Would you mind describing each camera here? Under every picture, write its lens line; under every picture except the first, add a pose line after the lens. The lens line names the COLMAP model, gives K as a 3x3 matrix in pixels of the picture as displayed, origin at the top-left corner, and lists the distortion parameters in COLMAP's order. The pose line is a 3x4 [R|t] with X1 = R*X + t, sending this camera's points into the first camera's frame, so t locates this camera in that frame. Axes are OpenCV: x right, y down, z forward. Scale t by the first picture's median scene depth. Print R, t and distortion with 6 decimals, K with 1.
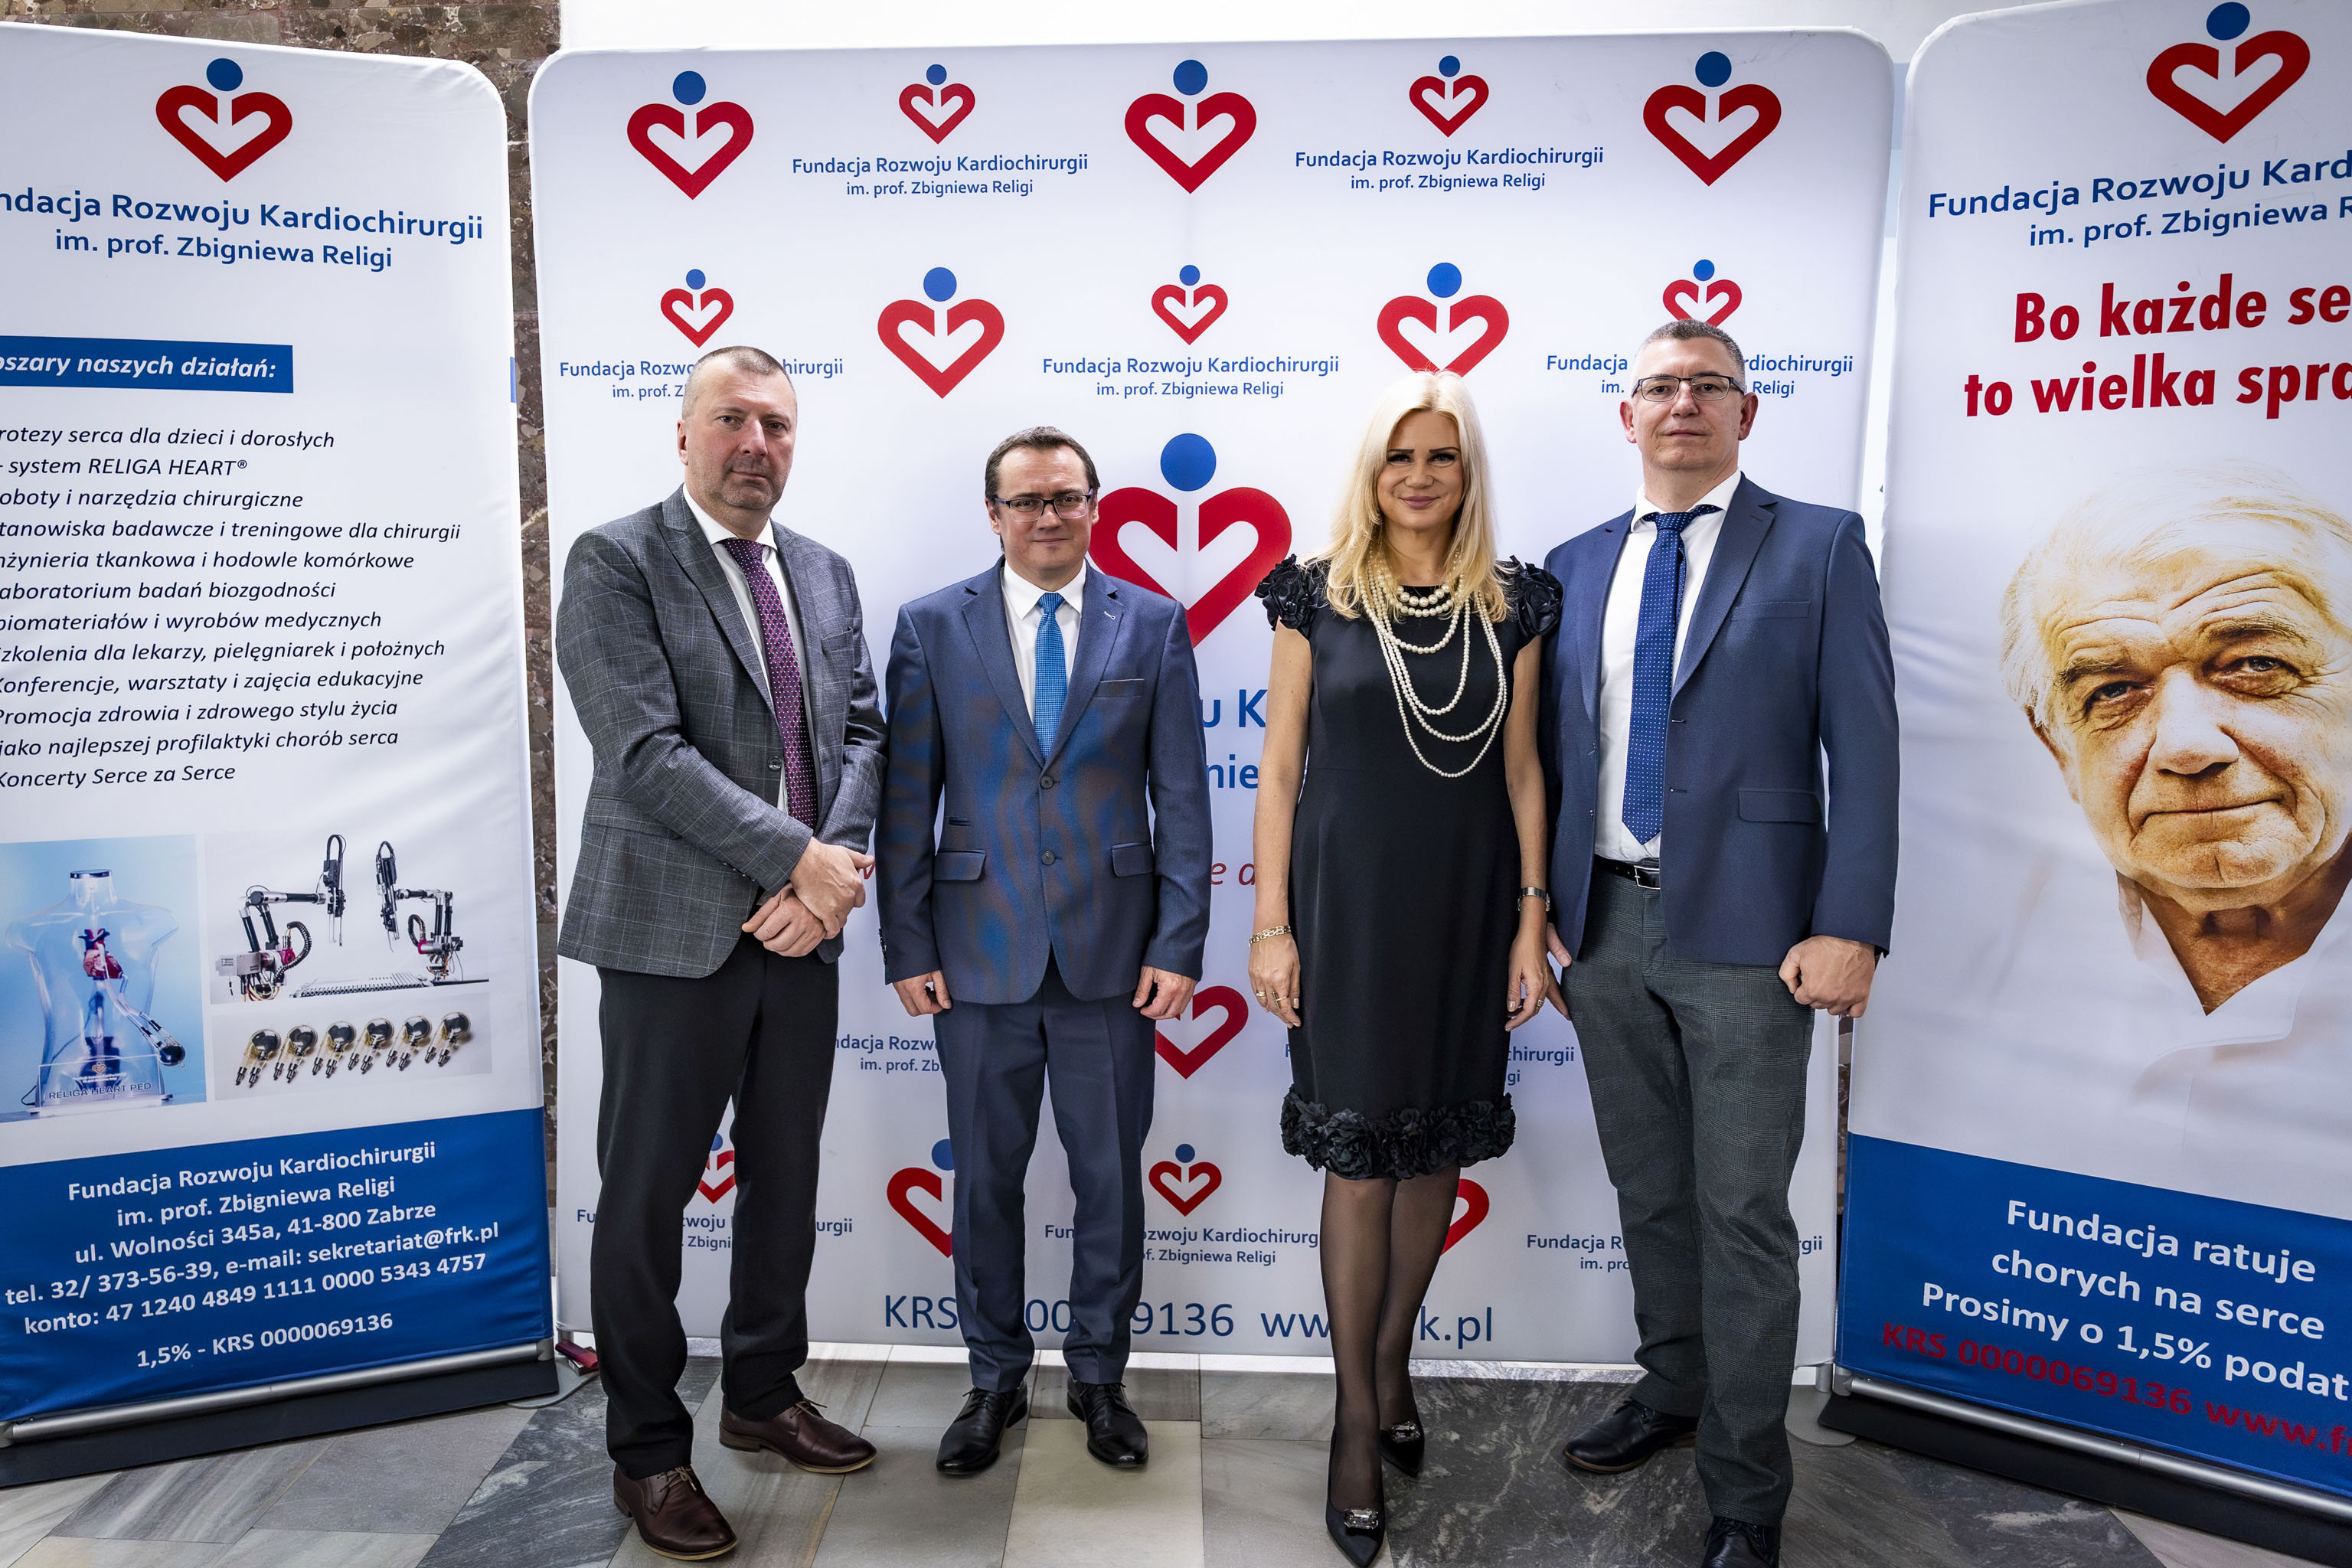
lens RADIAL K [[1627.8, 0, 1123.8], [0, 1627.8, 749.5], [0, 0, 1]] dist [0.003684, -0.010654]
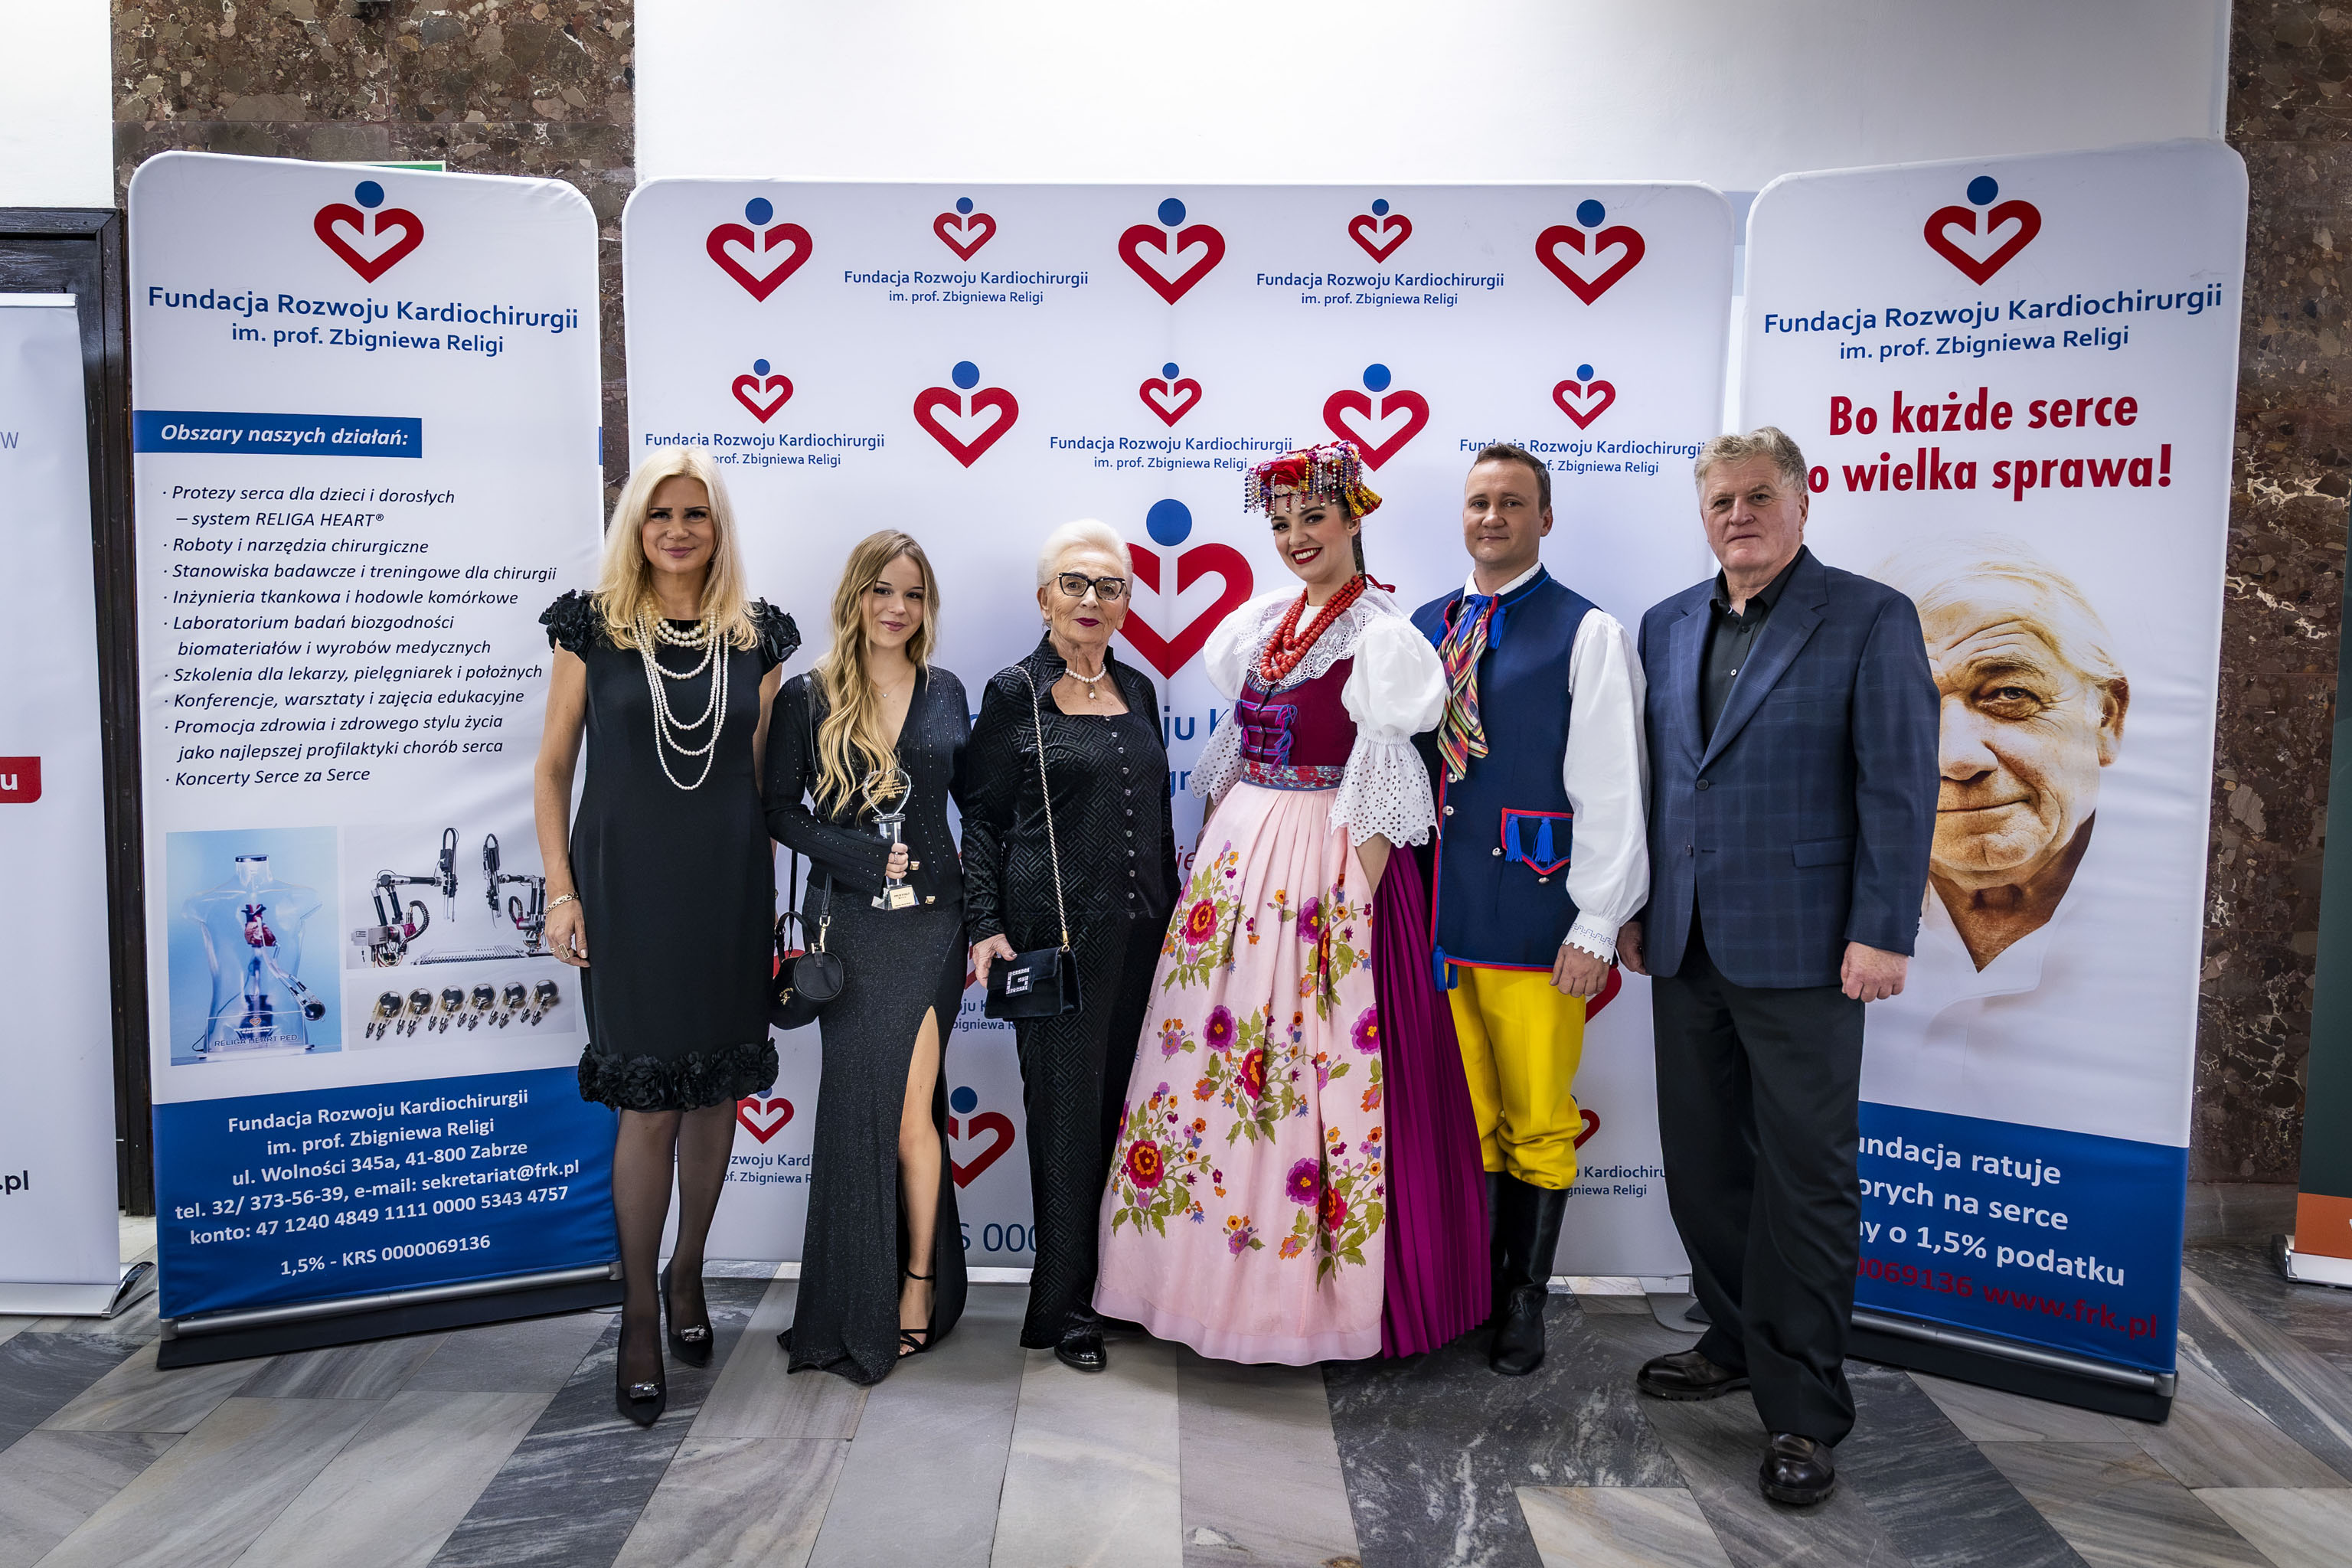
lens RADIAL K [[1765.6, 0, 1148.9], [0, 1765.6, 746.6], [0, 0, 1]] dist [0.059806, -0.116353]
pose [[0.999514, 0.004743, 0.030811, -0.015435], [-0.004143, 0.999801, -0.019505, 0.016923], [-0.030897, 0.019367, 0.999335, -0.327133]]
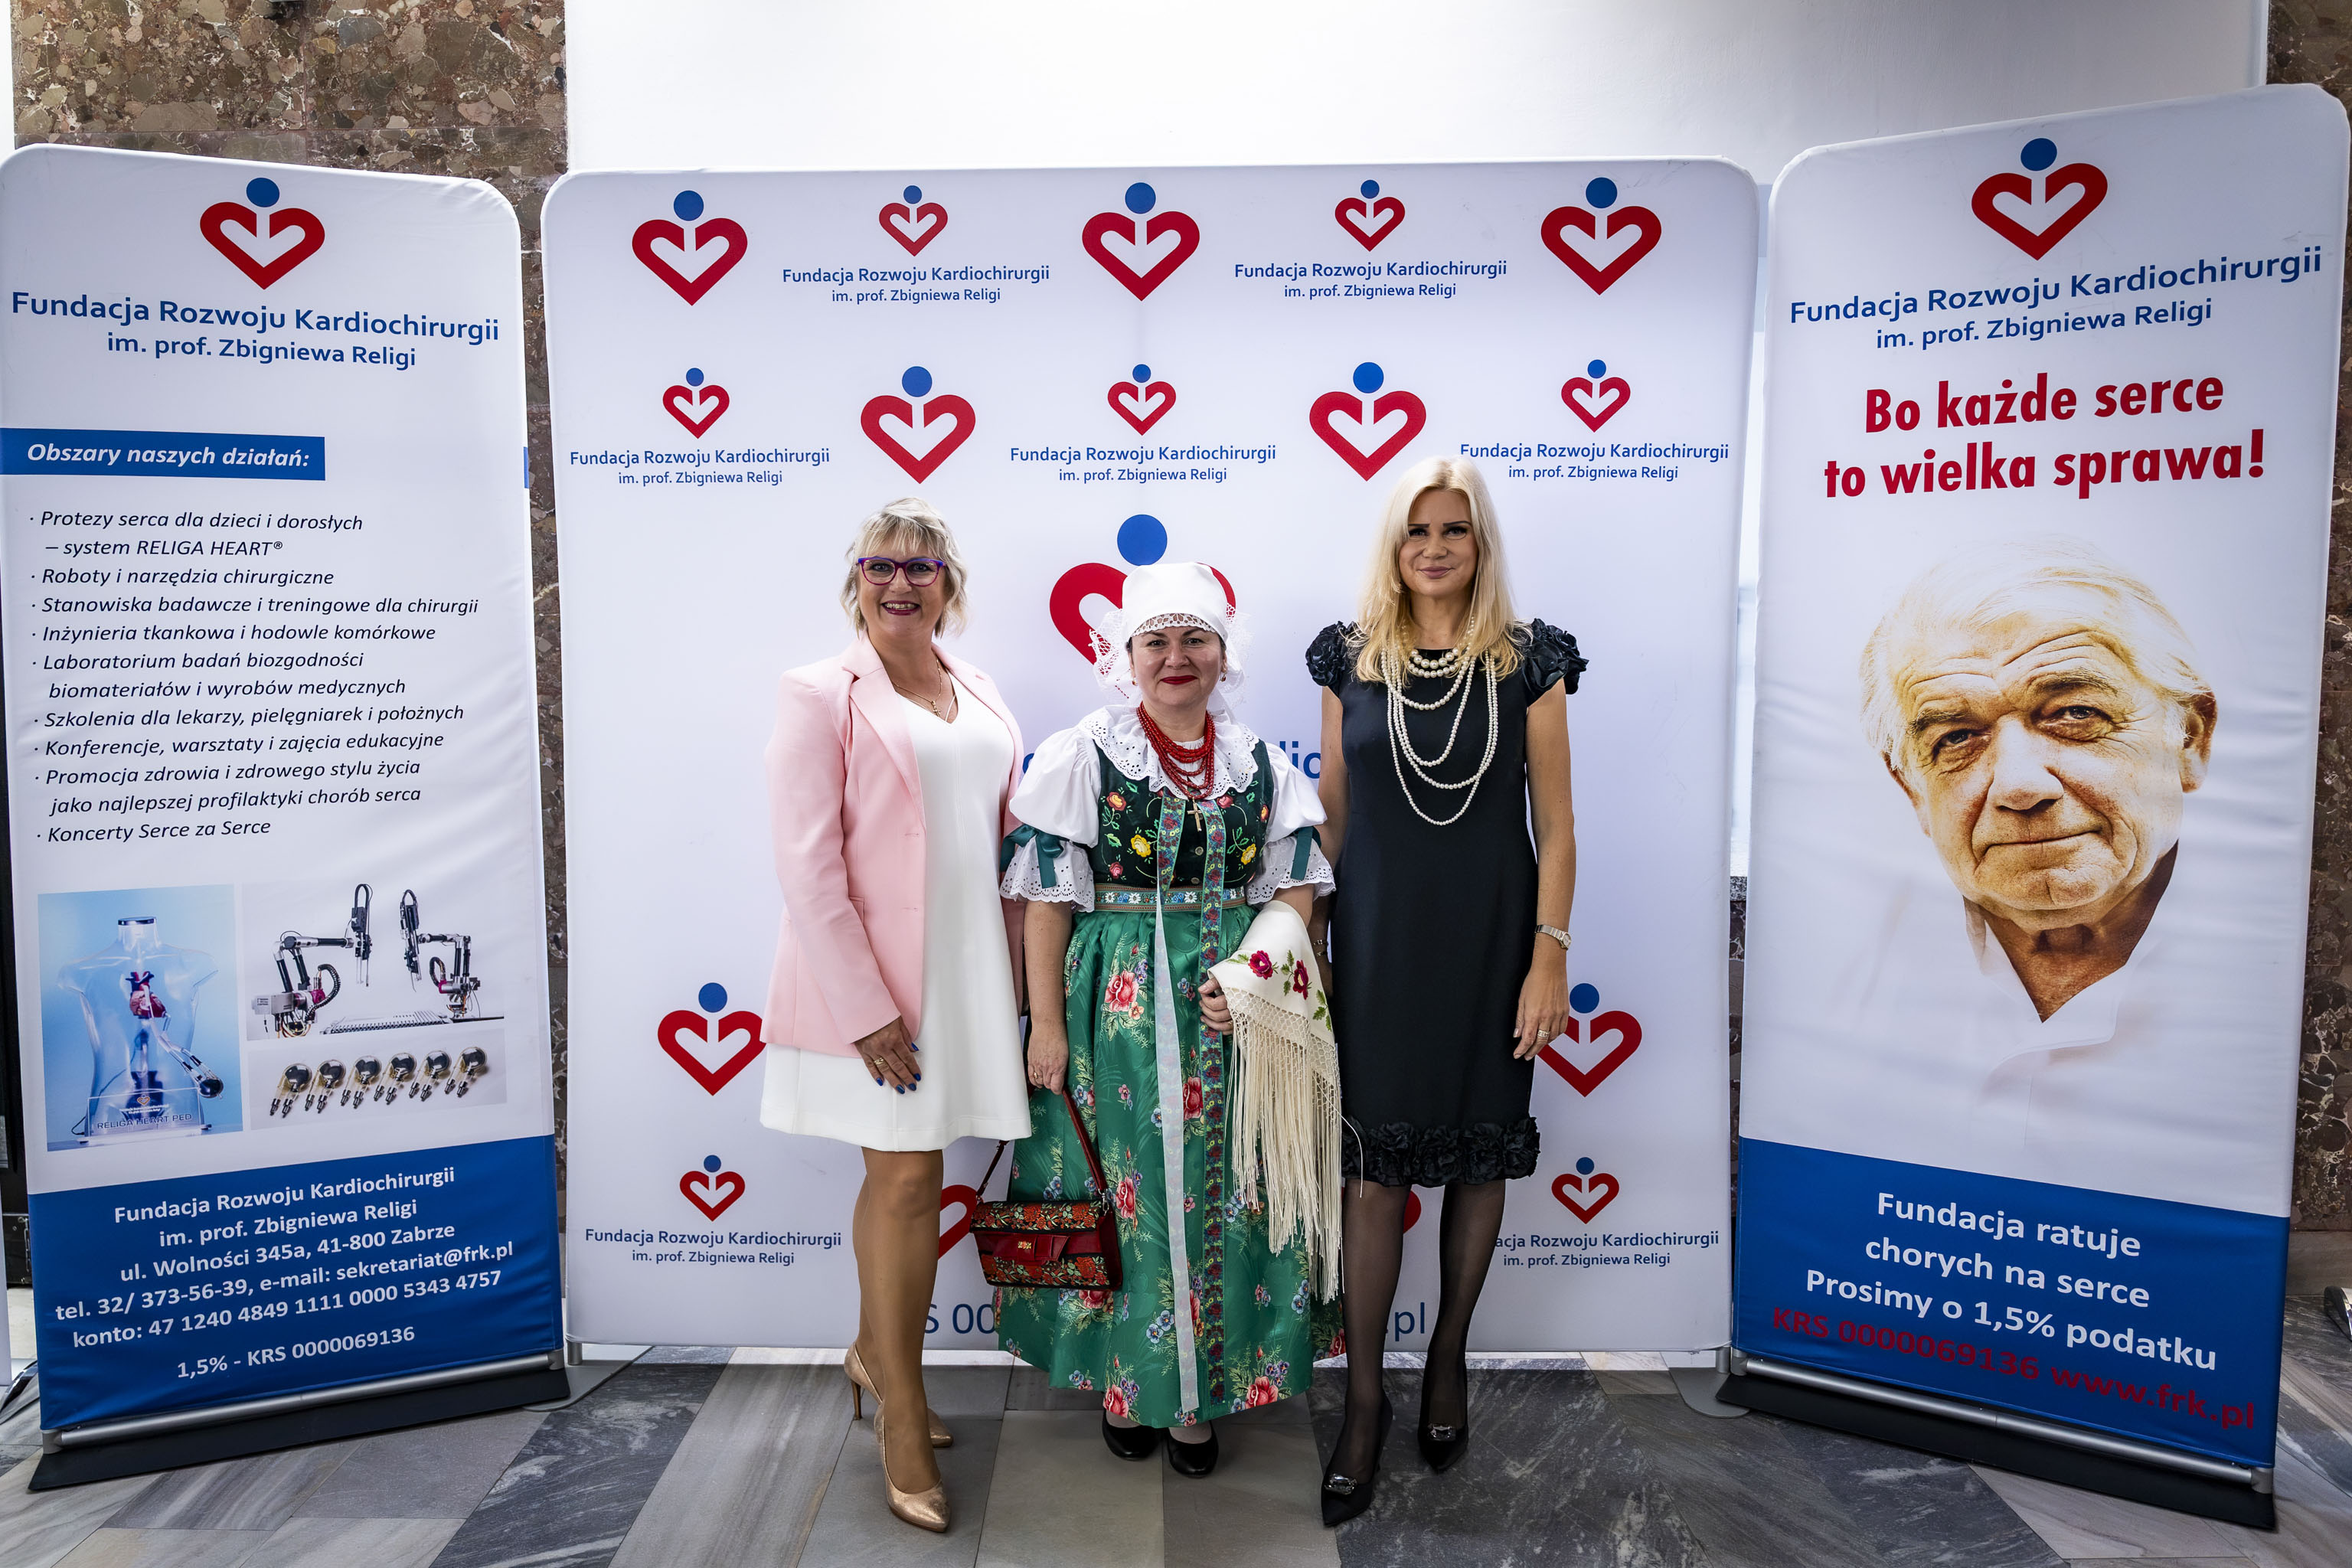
lens RADIAL K [[1585.9, 0, 1145.0], [0, 1585.9, 784.5], [0, 0, 1]] dist [0.006266, -0.013945]
pose [[0.999449, -0.008655, 0.032046, 0.005664], [0.009370, 0.999709, -0.022236, 0.014967], [-0.031844, 0.022524, 0.999239, -0.082449]]
